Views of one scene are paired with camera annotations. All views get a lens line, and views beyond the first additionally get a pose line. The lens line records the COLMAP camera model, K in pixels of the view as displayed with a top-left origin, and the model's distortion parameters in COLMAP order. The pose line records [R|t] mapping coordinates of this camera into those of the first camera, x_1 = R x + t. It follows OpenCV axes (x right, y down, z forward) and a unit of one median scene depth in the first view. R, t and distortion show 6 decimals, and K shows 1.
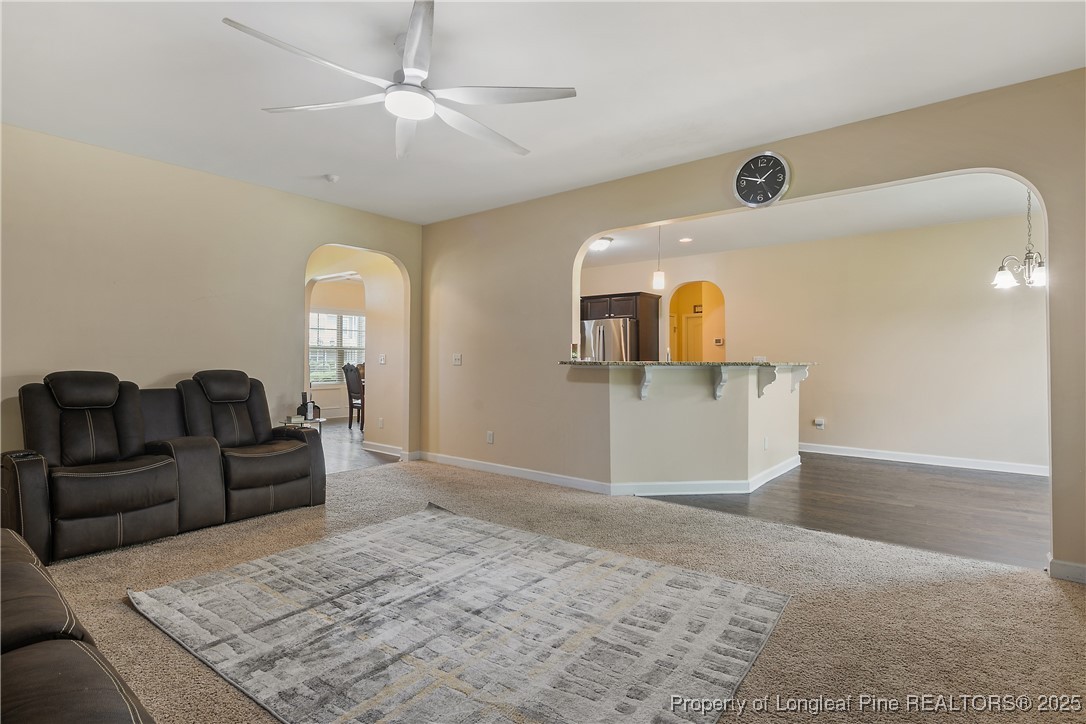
lens RADIAL K [[541.8, 0, 545.5], [0, 541.8, 347.2], [0, 0, 1]] dist [-0.001220, -0.000570]
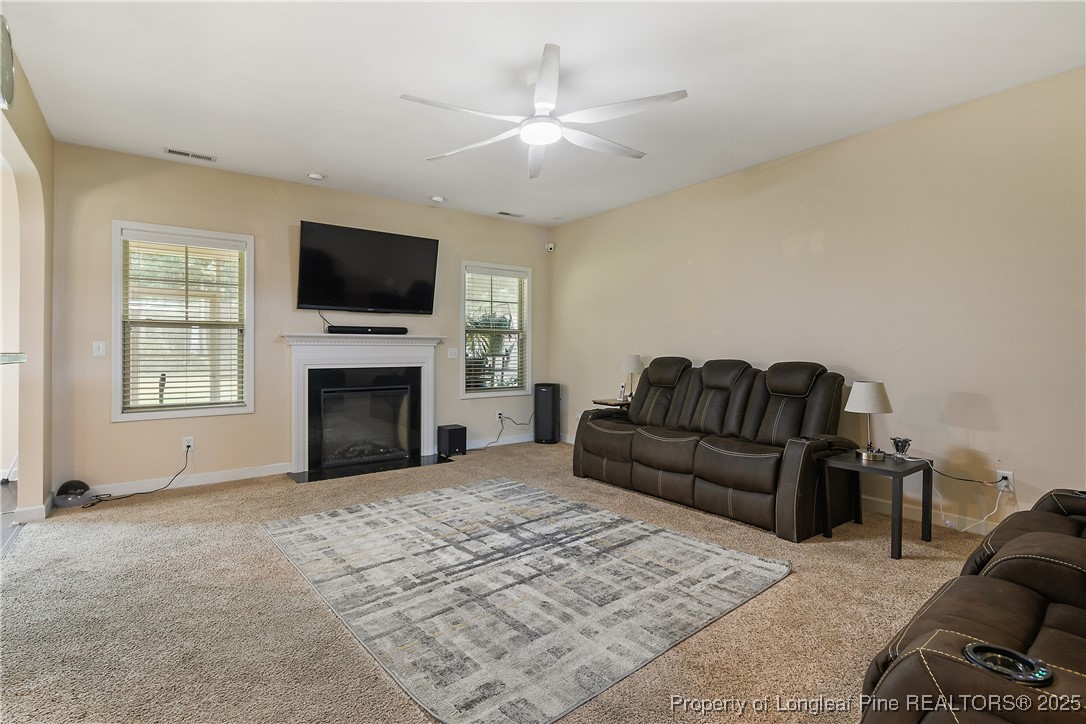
lens RADIAL K [[521.0, 0, 540.6], [0, 521.0, 347.0], [0, 0, 1]] dist [0.000688, -0.000563]
pose [[-0.970426, -0.004026, 0.241365, -0.456251], [-0.009889, 0.999685, -0.023086, 0.038413], [-0.241196, -0.024790, -0.970160, 1.818023]]
